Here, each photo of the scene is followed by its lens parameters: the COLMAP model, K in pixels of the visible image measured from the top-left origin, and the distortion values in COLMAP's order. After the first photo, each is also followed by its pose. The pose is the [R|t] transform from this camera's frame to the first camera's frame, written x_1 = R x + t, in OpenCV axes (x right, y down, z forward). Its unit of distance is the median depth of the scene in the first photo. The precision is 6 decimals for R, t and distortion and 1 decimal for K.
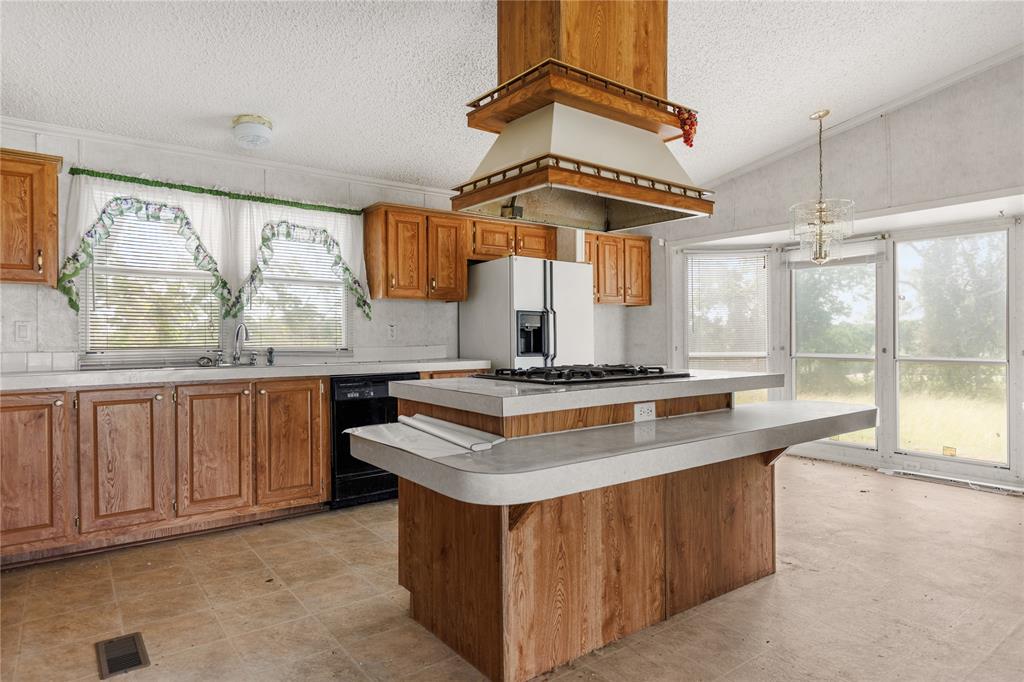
lens RADIAL K [[611.9, 0, 513.3], [0, 611.9, 341.4], [0, 0, 1]] dist [0.003185, 0.000231]
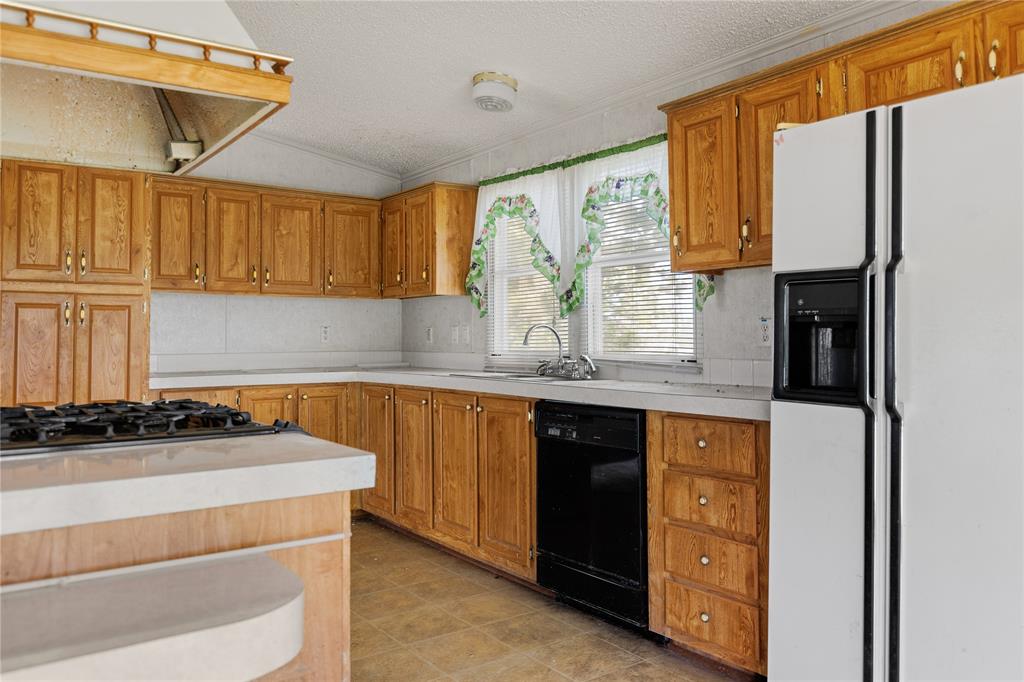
lens RADIAL K [[765.2, 0, 517.3], [0, 765.2, 314.8], [0, 0, 1]] dist [-0.005436, -0.000898]
pose [[-0.016600, -0.023405, -0.999588, 0.576440], [-0.000582, 0.999726, -0.023398, -0.017973], [0.999862, 0.000194, -0.016609, 1.020310]]
